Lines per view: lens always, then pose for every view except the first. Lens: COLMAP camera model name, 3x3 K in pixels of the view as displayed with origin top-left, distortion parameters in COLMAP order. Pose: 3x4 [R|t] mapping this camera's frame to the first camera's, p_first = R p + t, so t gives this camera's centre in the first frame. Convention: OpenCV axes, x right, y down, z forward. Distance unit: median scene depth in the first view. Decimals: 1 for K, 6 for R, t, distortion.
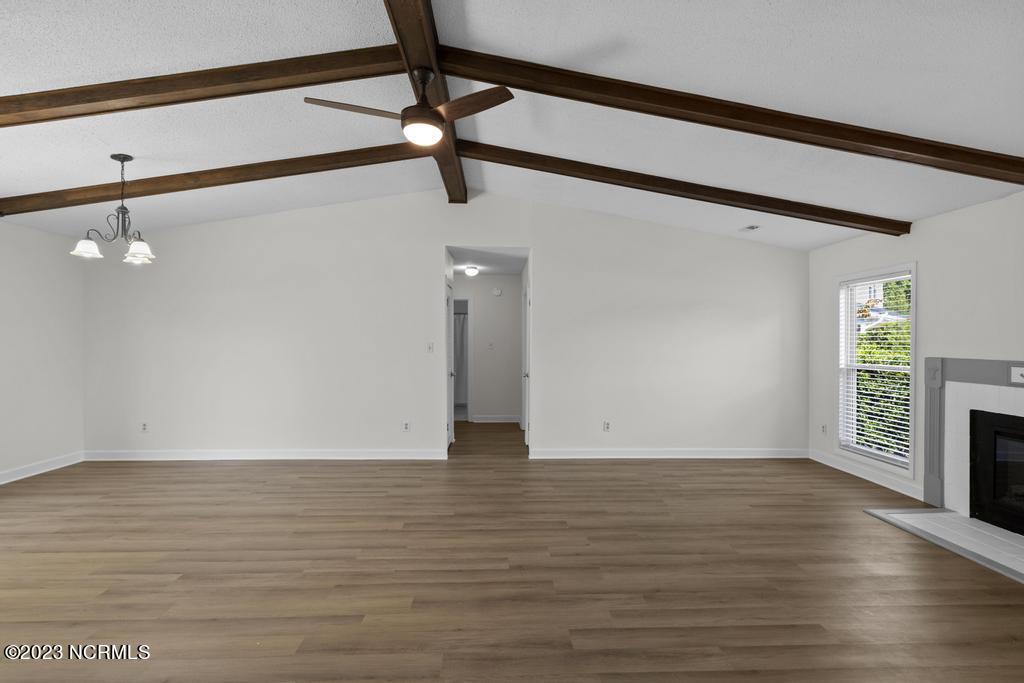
lens RADIAL K [[467.2, 0, 516.4], [0, 467.2, 343.0], [0, 0, 1]] dist [0.004556, -0.002036]
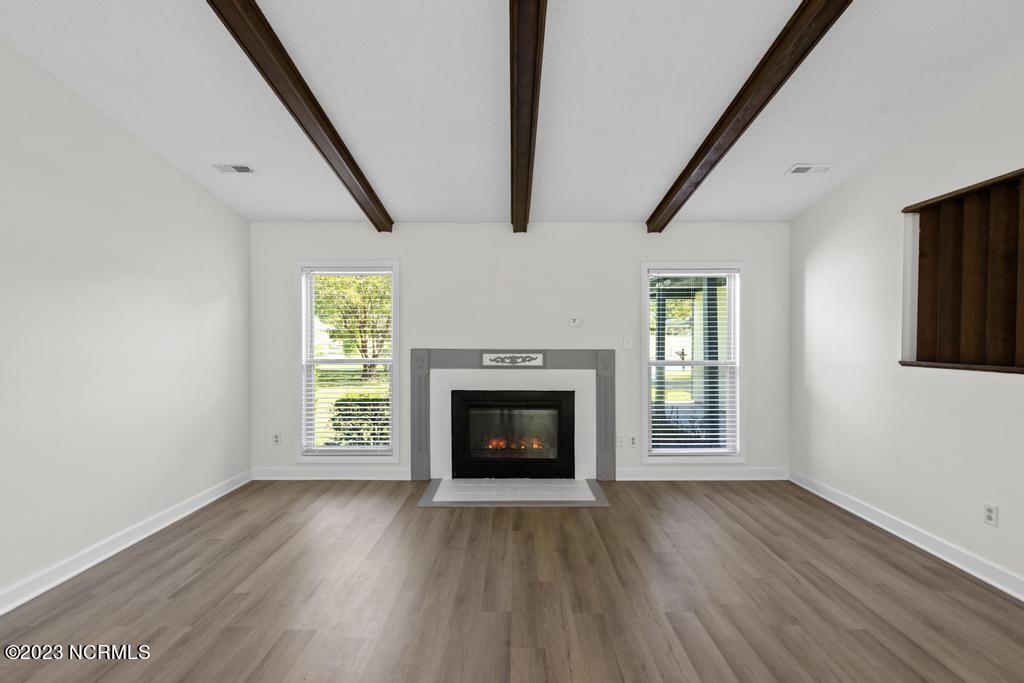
lens RADIAL K [[467.2, 0, 512.9], [0, 467.2, 338.9], [0, 0, 1]] dist [0.004556, -0.002036]
pose [[0.043392, -0.011274, 0.998995, -0.225241], [0.003430, 0.999932, 0.011135, -0.004475], [-0.999052, 0.002943, 0.043428, 0.759837]]
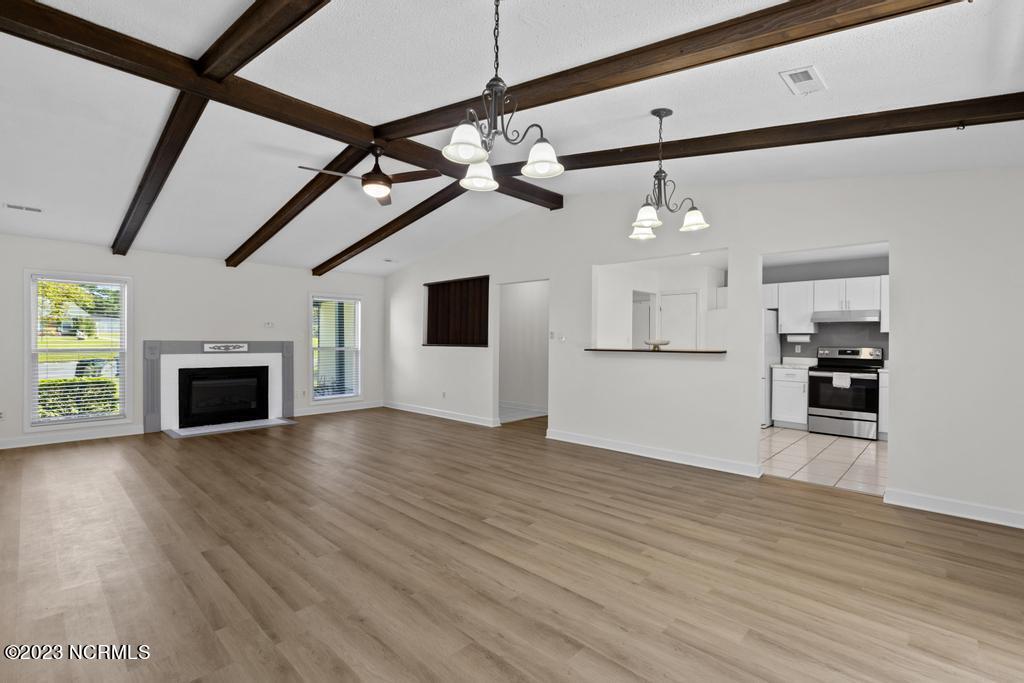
lens RADIAL K [[467.2, 0, 514.0], [0, 467.2, 341.7], [0, 0, 1]] dist [0.004556, -0.002036]
pose [[-0.691681, -0.010991, 0.722120, -1.167177], [-0.006258, 0.999938, 0.009226, 0.013787], [-0.722176, 0.001863, -0.691706, 1.265789]]
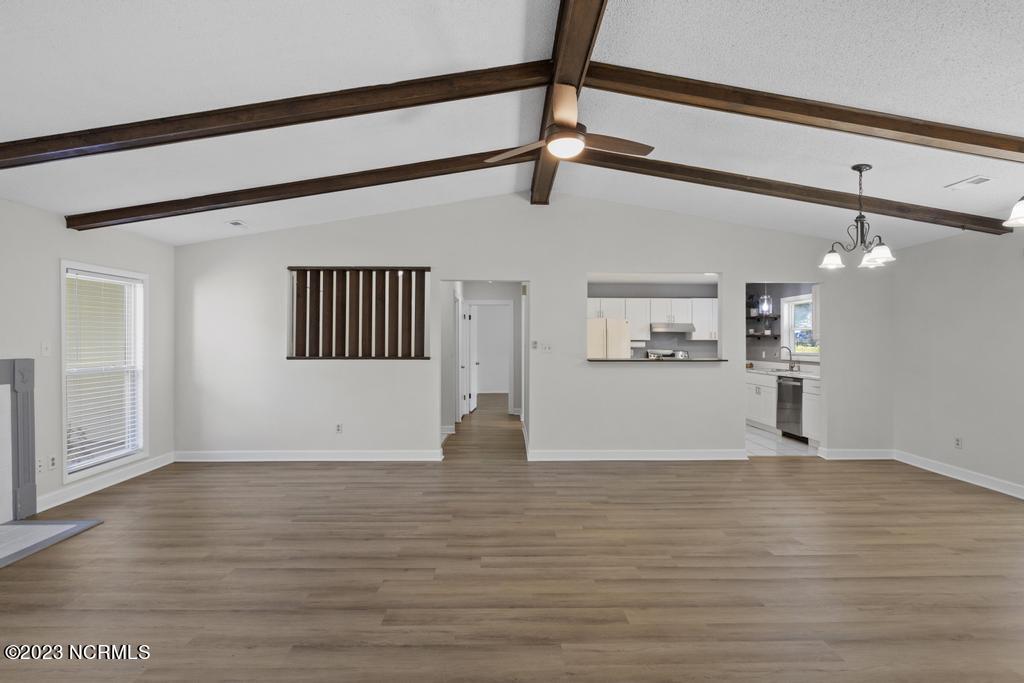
lens RADIAL K [[486.4, 0, 515.3], [0, 486.4, 339.8], [0, 0, 1]] dist [-0.005277, -0.000047]
pose [[-0.999668, -0.007331, 0.024682, -0.085996], [-0.007266, 0.999970, 0.002730, -0.013494], [-0.024701, 0.002550, -0.999692, 1.548984]]
